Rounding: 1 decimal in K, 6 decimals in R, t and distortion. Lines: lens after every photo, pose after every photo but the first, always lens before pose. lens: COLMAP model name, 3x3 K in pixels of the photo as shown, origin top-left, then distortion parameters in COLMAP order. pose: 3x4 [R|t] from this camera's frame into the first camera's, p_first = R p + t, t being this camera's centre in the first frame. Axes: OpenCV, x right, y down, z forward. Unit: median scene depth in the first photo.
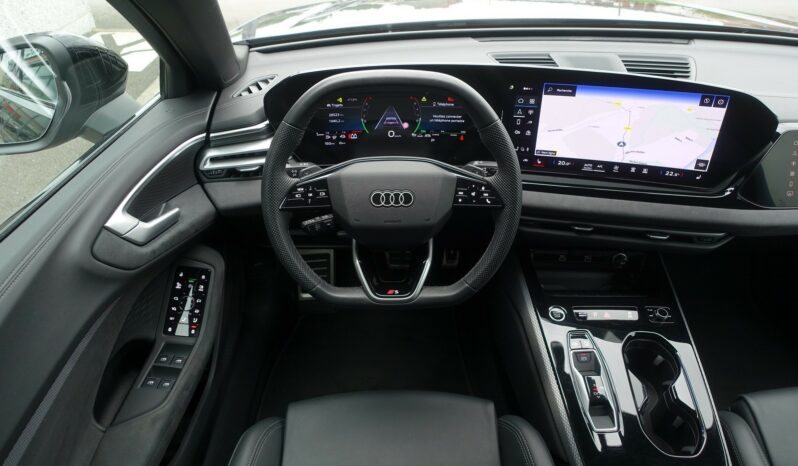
lens RADIAL K [[544.6, 0, 399.0], [0, 544.6, 233.0], [0, 0, 1]] dist [-0.003047, 0.002530]
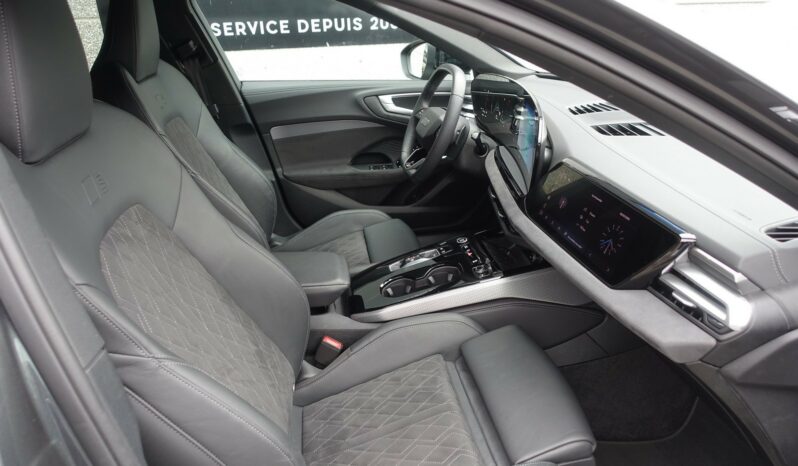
lens RADIAL K [[544.6, 0, 399.0], [0, 544.6, 233.0], [0, 0, 1]] dist [-0.003047, 0.002530]
pose [[0.151354, 0.389984, -0.908298, 1.768340], [-0.541486, 0.801459, 0.253882, -0.169156], [0.826973, 0.453404, 0.332475, 0.361303]]
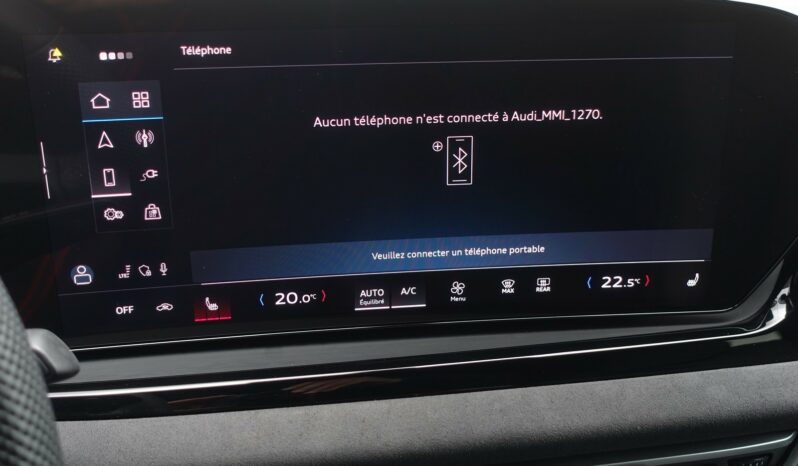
lens RADIAL K [[851.7, 0, 399.0], [0, 851.7, 233.0], [0, 0, 1]] dist [0.011092, 0.012019]
pose [[0.940439, -0.111179, 0.321269, 0.223880], [0.193367, 0.952191, -0.236520, -0.042668], [-0.279613, 0.284555, 0.916976, 0.577772]]
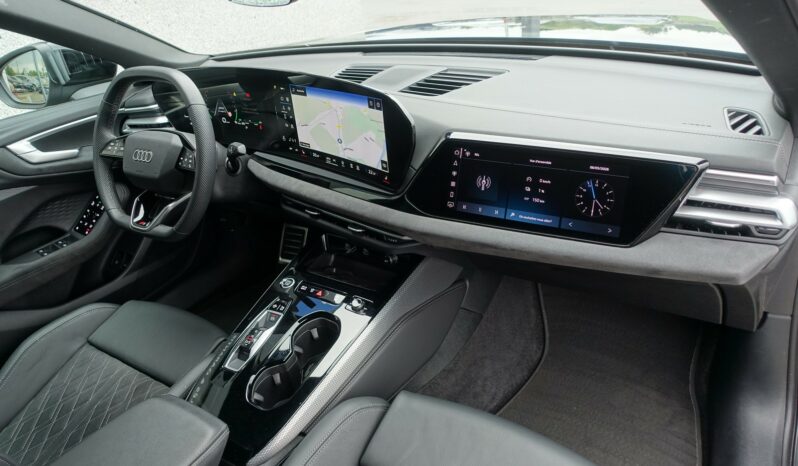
lens RADIAL K [[544.6, 0, 399.0], [0, 544.6, 233.0], [0, 0, 1]] dist [-0.003047, 0.002530]
pose [[0.833183, 0.178142, -0.523519, 1.155686], [-0.207129, 0.978308, 0.003250, -0.006826], [0.512742, 0.105728, 0.852008, 0.129697]]
